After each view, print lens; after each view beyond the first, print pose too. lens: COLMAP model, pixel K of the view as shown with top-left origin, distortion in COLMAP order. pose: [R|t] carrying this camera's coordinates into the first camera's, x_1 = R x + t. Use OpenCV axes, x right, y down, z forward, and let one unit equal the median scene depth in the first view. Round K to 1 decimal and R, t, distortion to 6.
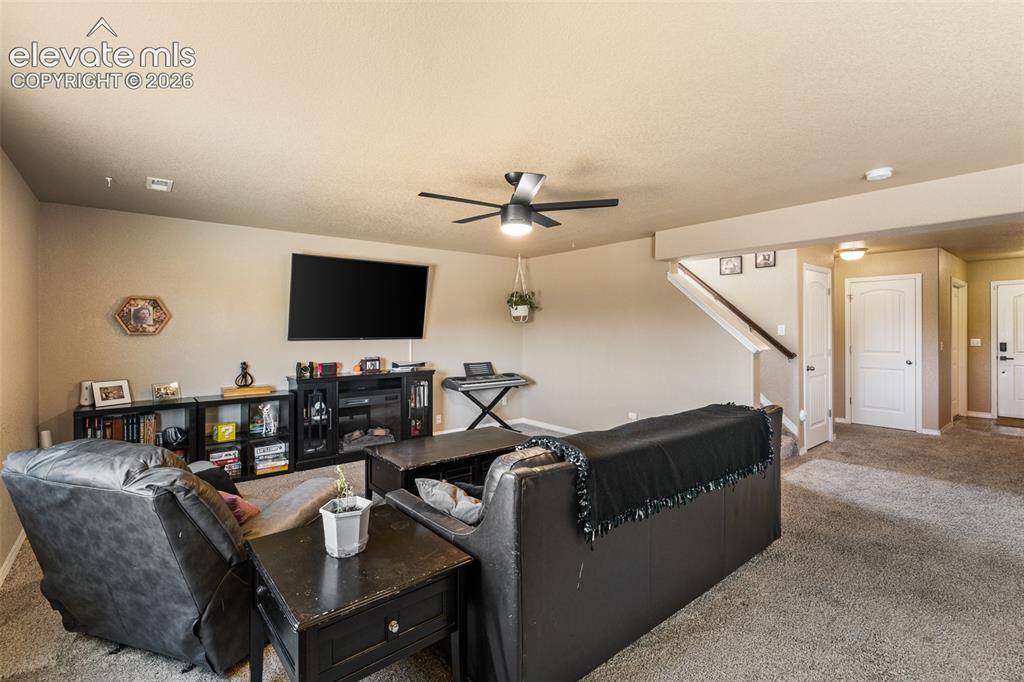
lens RADIAL K [[467.8, 0, 510.1], [0, 467.8, 330.2], [0, 0, 1]] dist [-0.000201, 0.000043]
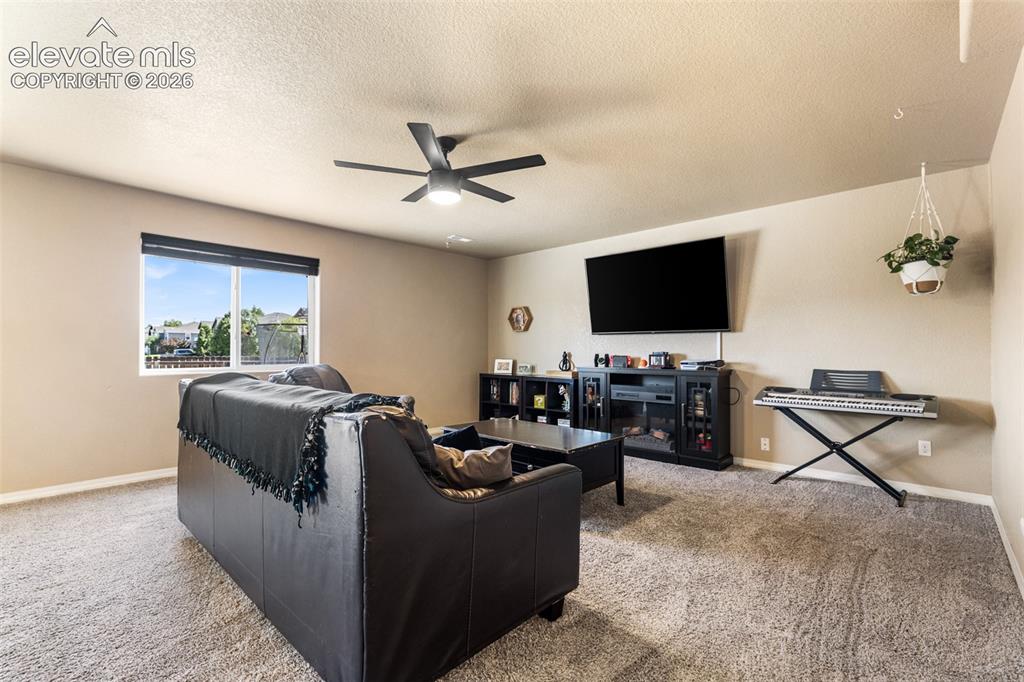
lens RADIAL K [[452.9, 0, 507.5], [0, 452.9, 349.9], [0, 0, 1]] dist [-0.000483, 0.000287]
pose [[0.127926, 0.000240, -0.991784, 0.593820], [-0.005665, 0.999984, -0.000489, 0.060701], [0.991767, 0.005681, 0.127926, 0.642590]]
